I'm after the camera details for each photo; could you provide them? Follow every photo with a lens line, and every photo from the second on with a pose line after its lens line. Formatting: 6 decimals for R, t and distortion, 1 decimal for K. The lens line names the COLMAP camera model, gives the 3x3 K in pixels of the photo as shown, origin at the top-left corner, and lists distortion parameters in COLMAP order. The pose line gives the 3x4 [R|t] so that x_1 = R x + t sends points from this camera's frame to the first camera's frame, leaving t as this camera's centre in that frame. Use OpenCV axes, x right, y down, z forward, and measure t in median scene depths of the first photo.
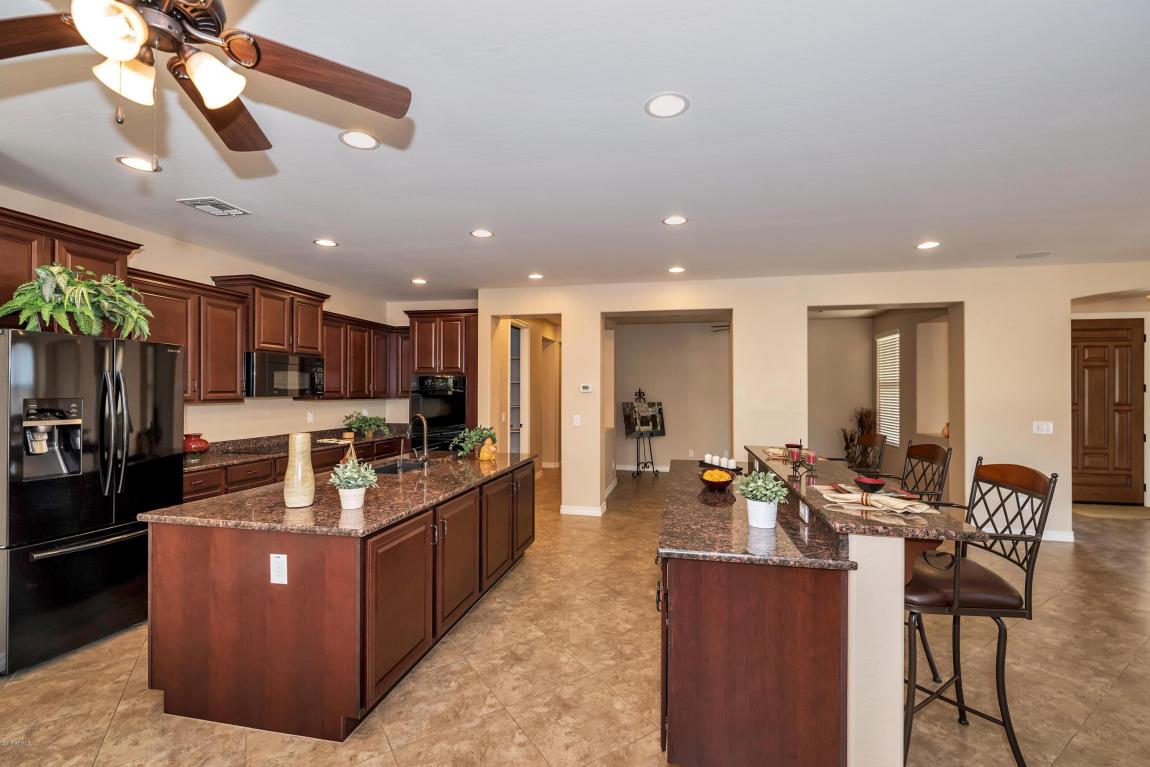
lens RADIAL K [[503.6, 0, 568.3], [0, 503.6, 386.2], [0, 0, 1]] dist [-0.010991, -0.005431]
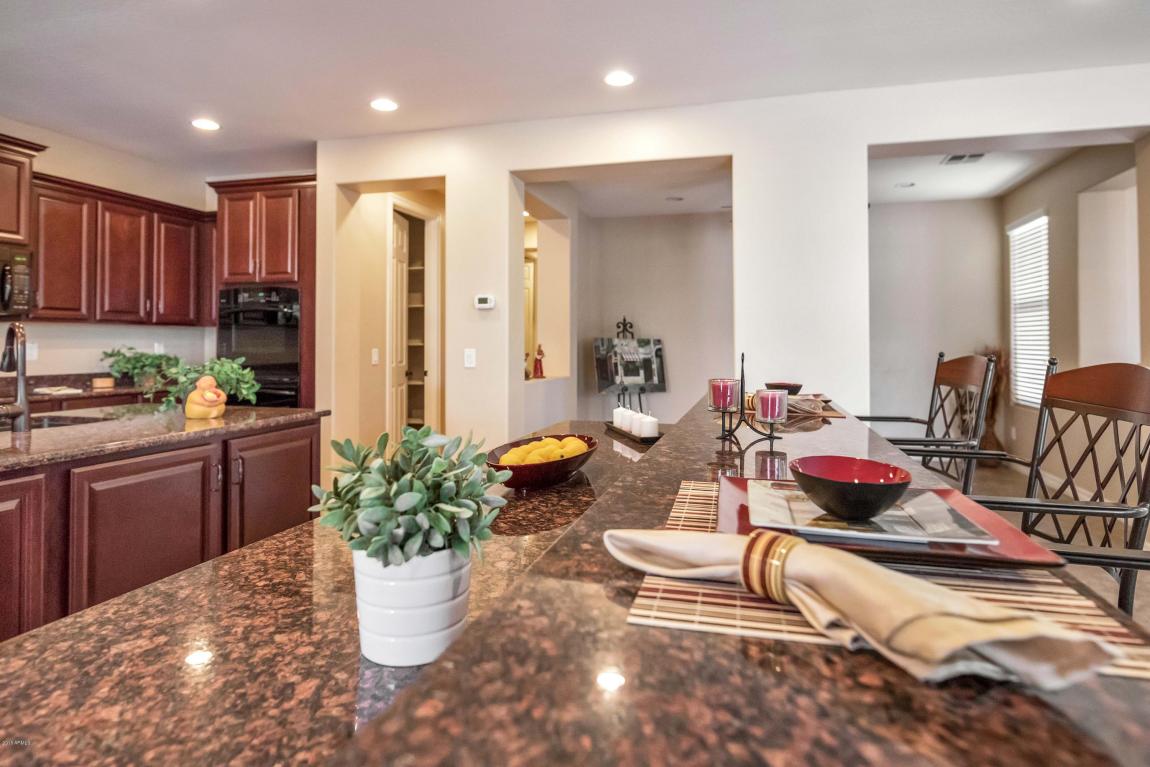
lens RADIAL K [[658.6, 0, 566.9], [0, 658.6, 331.4], [0, 0, 1]] dist [-0.004962, -0.002167]
pose [[0.998319, -0.002272, -0.057918, 0.165121], [0.001731, 0.999954, -0.009387, 0.042669], [0.057937, 0.009271, 0.998277, 0.230824]]
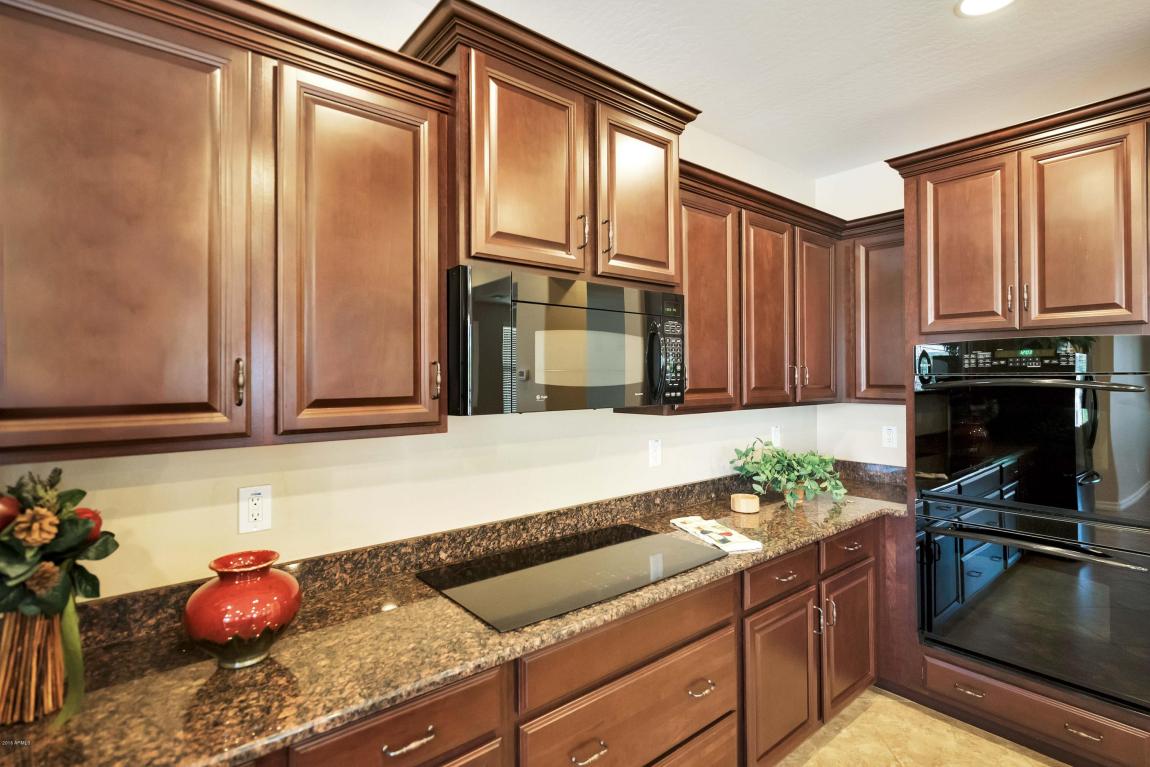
lens RADIAL K [[550.7, 0, 574.7], [0, 550.7, 379.3], [0, 0, 1]] dist [-0.011942, -0.000556]
pose [[0.797536, -0.008206, -0.603216, -0.280845], [0.015162, 0.999864, 0.006445, -0.000878], [0.603081, -0.014286, 0.797552, 0.573906]]
